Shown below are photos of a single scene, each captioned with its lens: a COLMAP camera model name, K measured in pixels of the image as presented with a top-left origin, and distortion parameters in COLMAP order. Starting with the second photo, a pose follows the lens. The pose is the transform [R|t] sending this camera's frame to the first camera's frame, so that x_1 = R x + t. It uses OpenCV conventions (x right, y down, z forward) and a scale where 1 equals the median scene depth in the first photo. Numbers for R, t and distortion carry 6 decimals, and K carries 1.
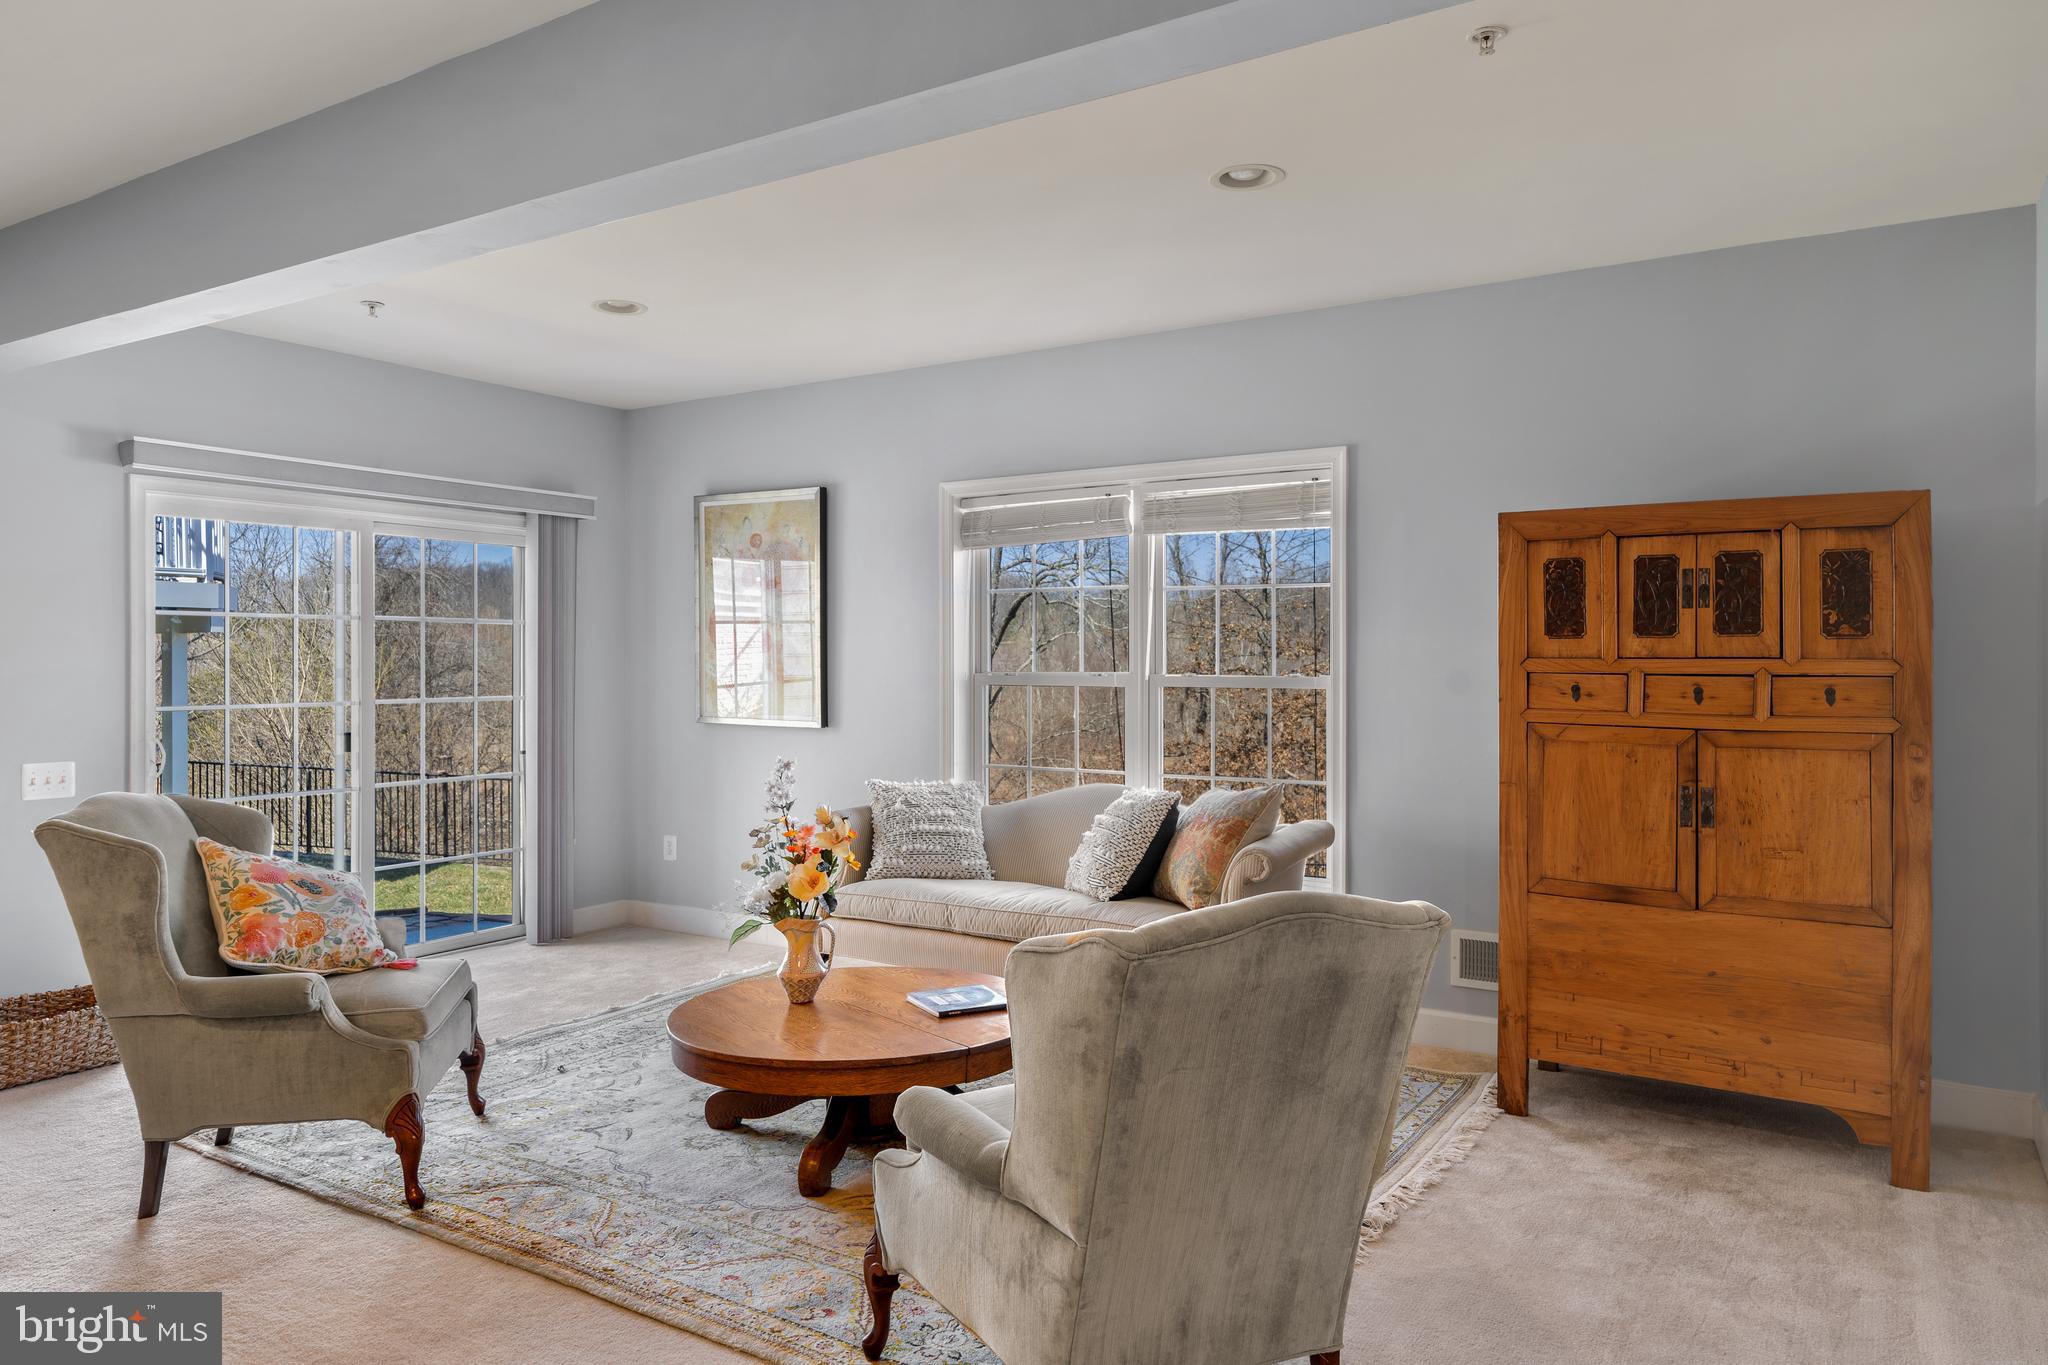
lens RADIAL K [[1354.7, 0, 1022.6], [0, 1354.7, 667.4], [0, 0, 1]] dist [0.013618, 0.000615]
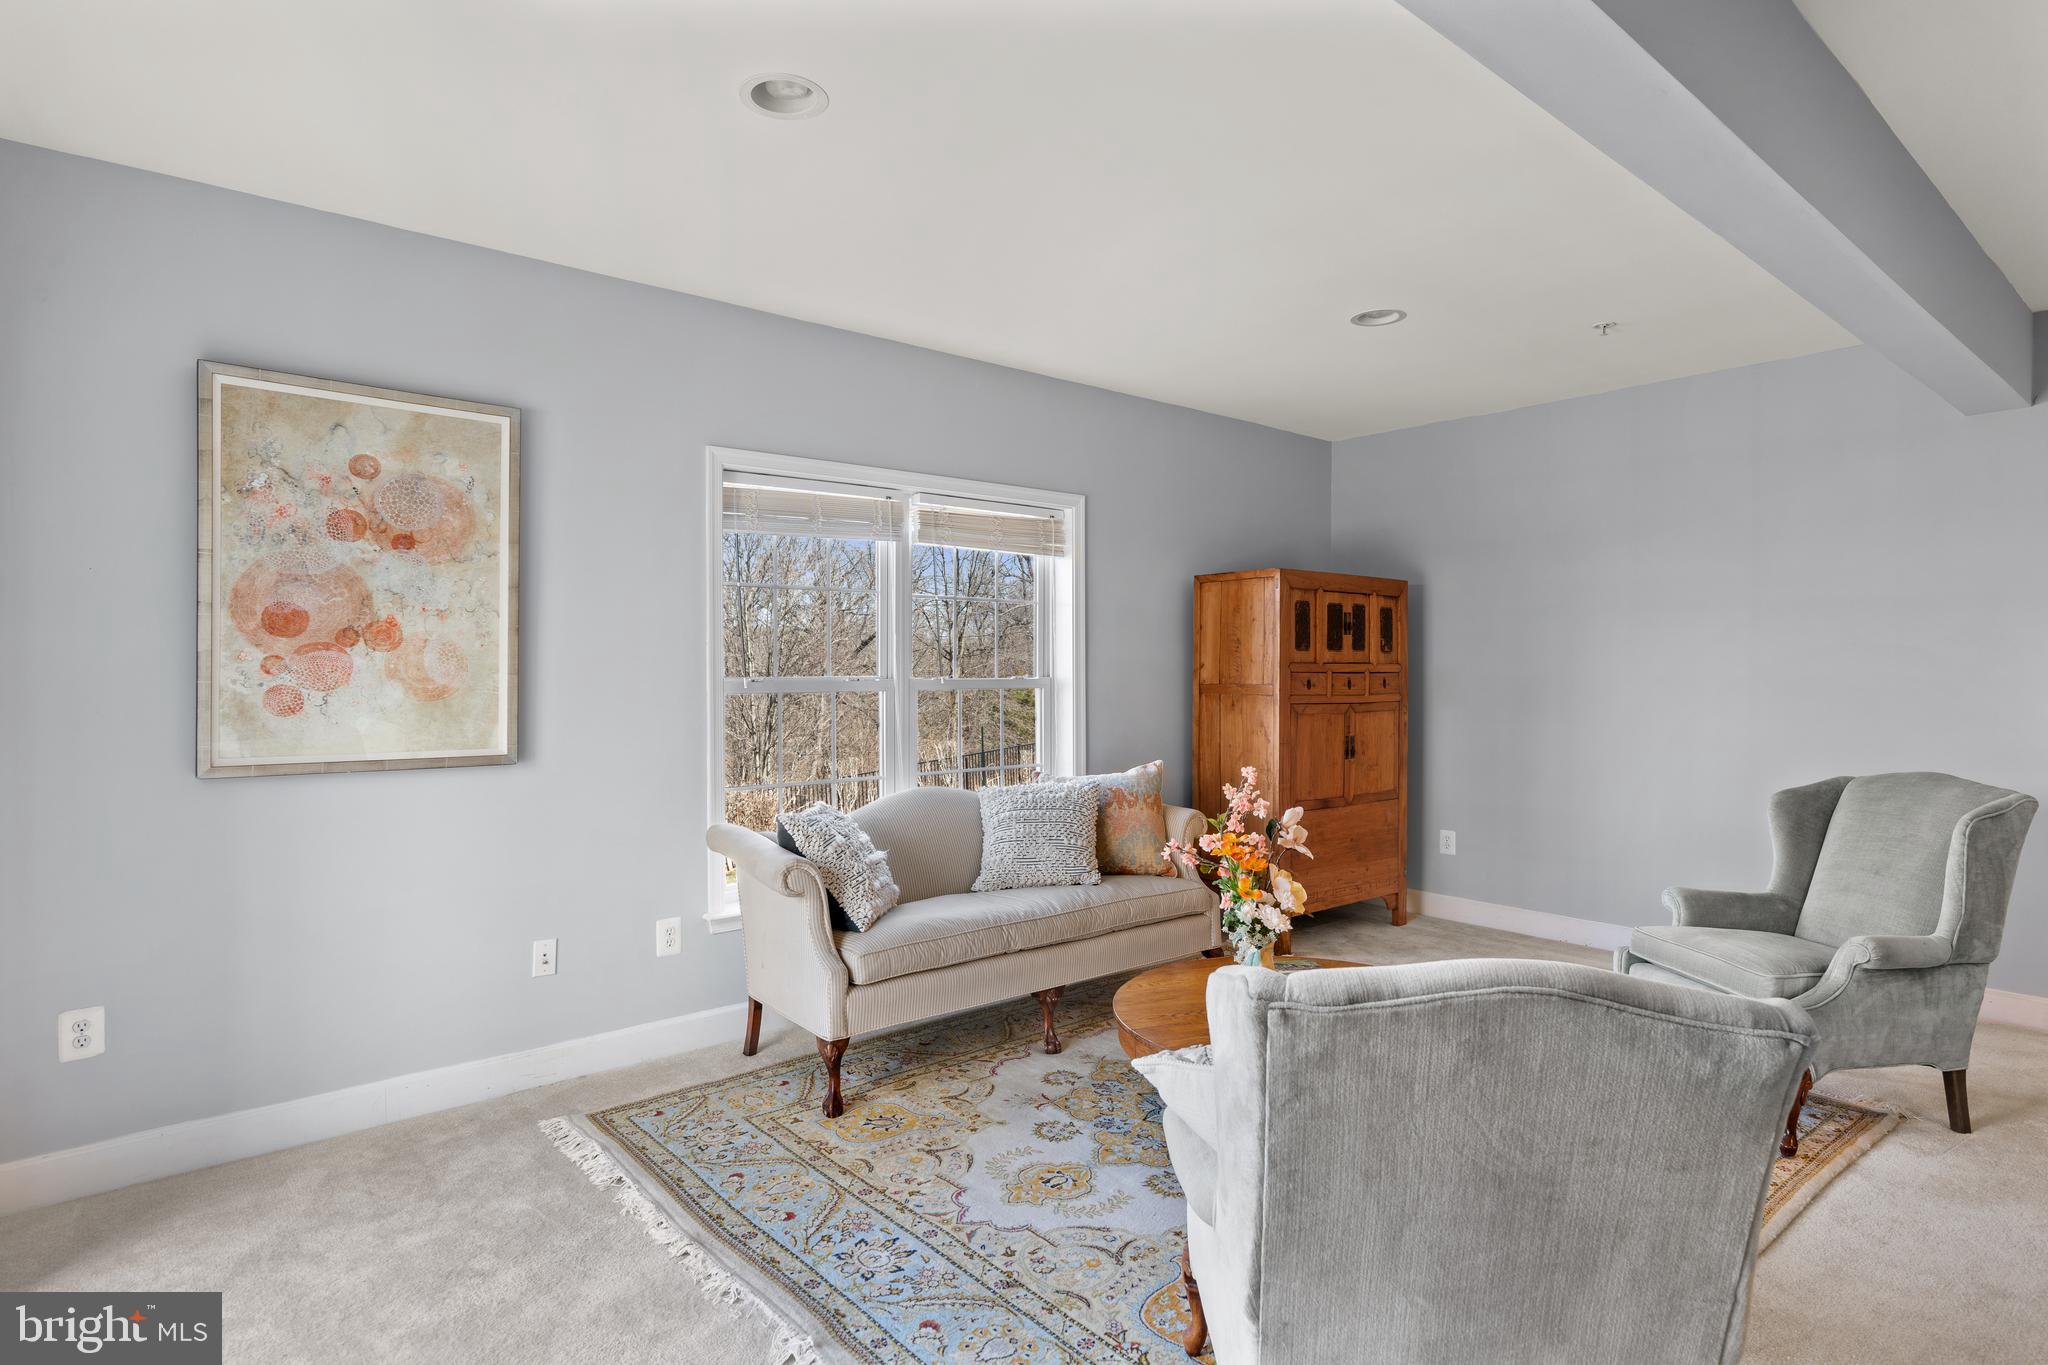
lens RADIAL K [[1083.4, 0, 1024.0], [0, 1083.4, 682.5], [0, 0, 1]] dist [0.001443, 0.000960]
pose [[0.300821, -0.012648, 0.953597, -0.954984], [0.007091, 0.999914, 0.011025, -0.000237], [-0.953654, 0.003446, 0.300885, 0.957954]]
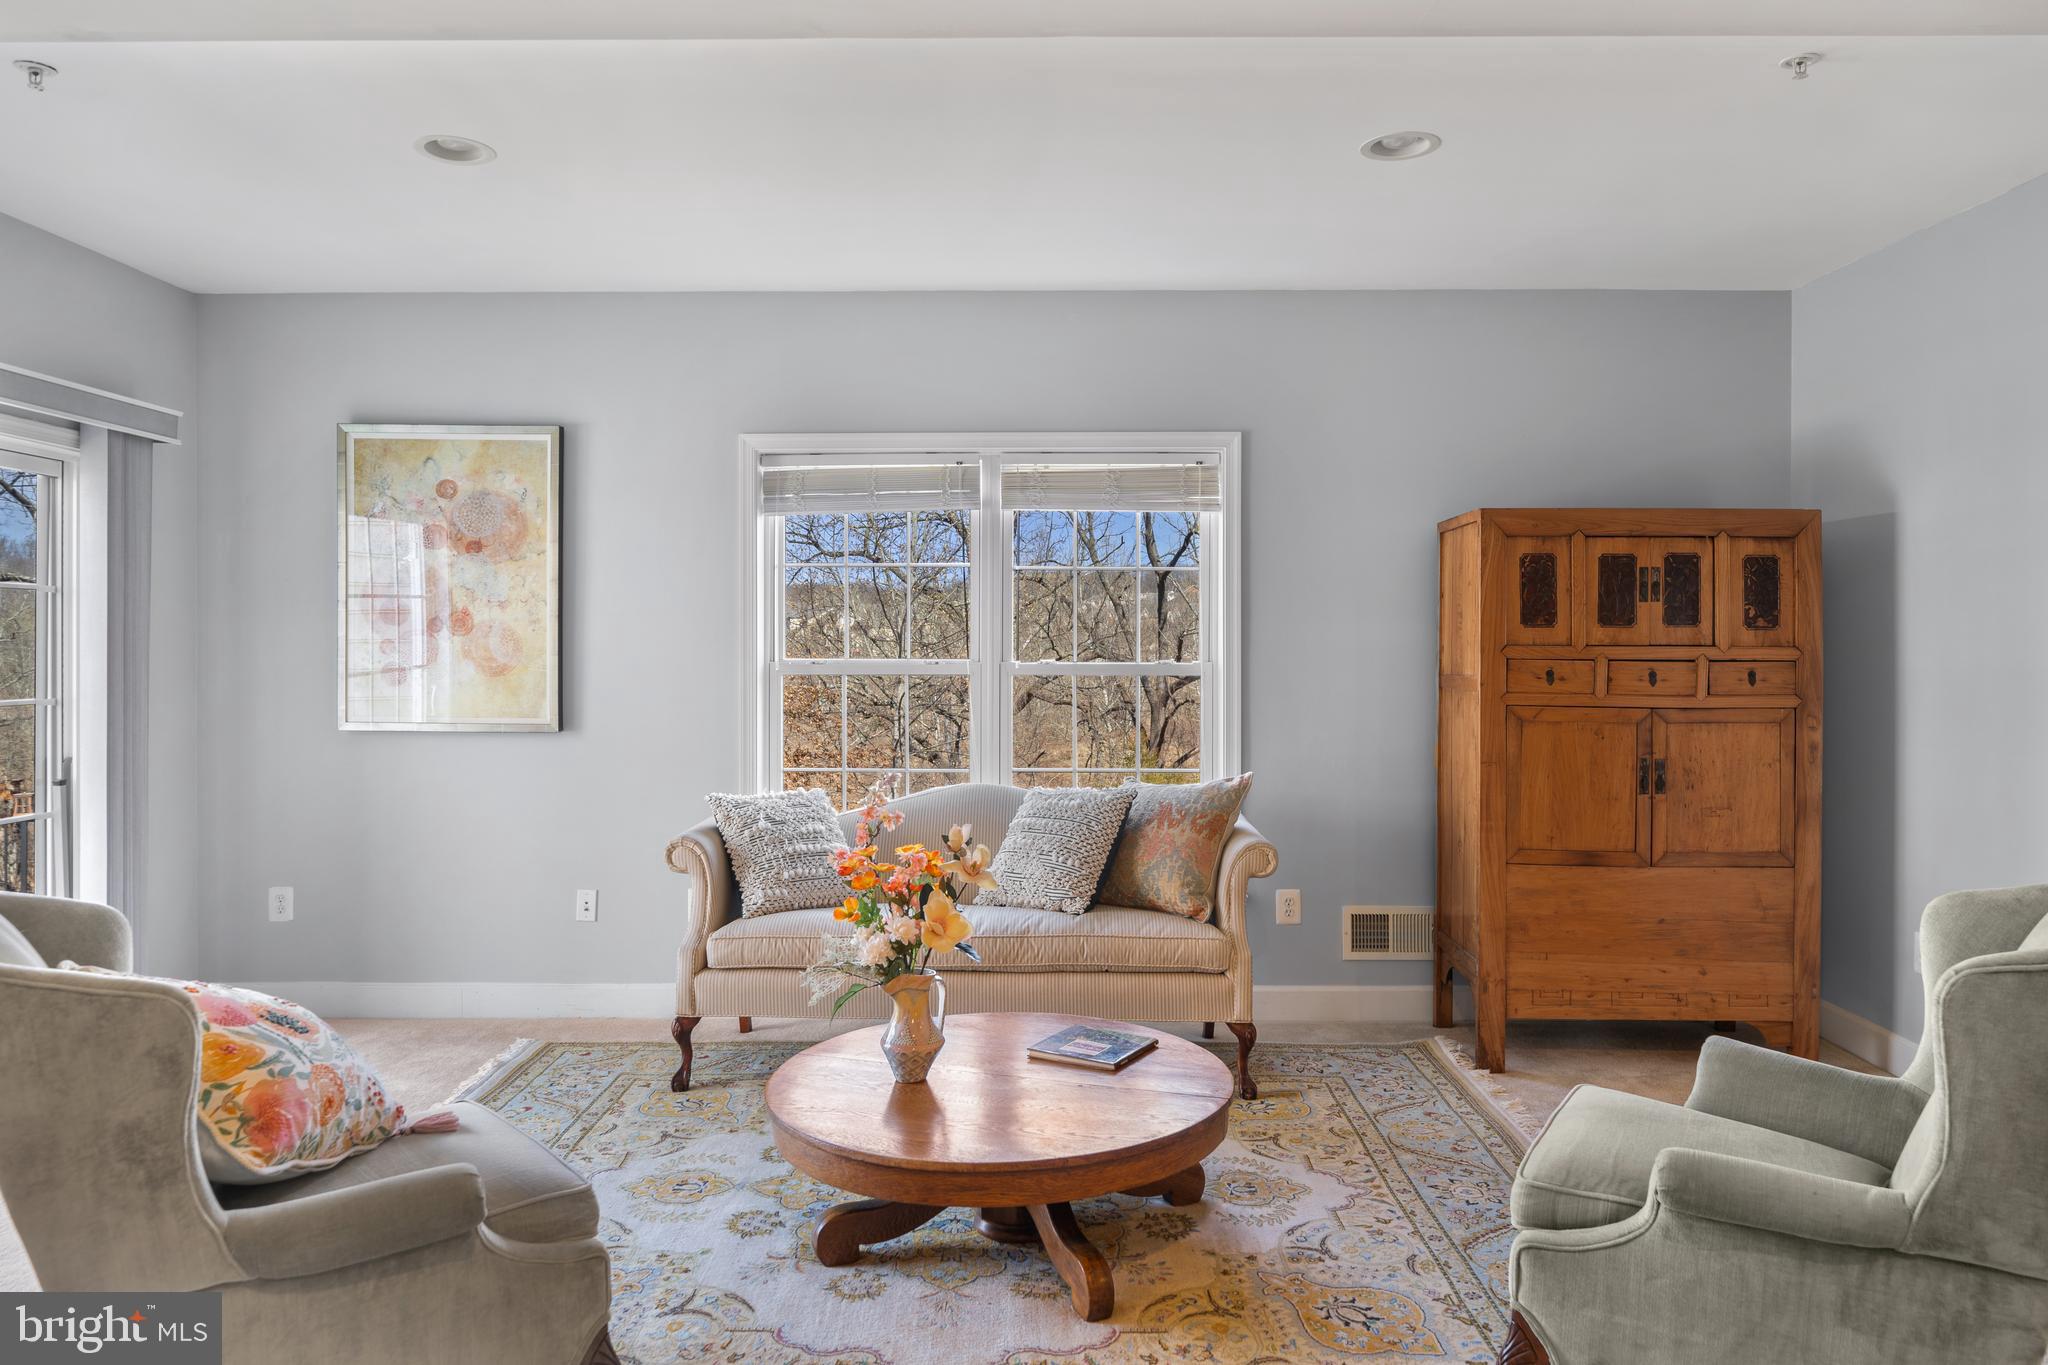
lens RADIAL K [[1348.6, 0, 1025.2], [0, 1348.6, 654.2], [0, 0, 1]] dist [0.000922, 0.000163]
pose [[0.849073, -0.001290, 0.528274, -0.536539], [0.001313, 0.999999, 0.000332, -0.000658], [-0.528274, 0.000411, 0.849074, 0.309516]]
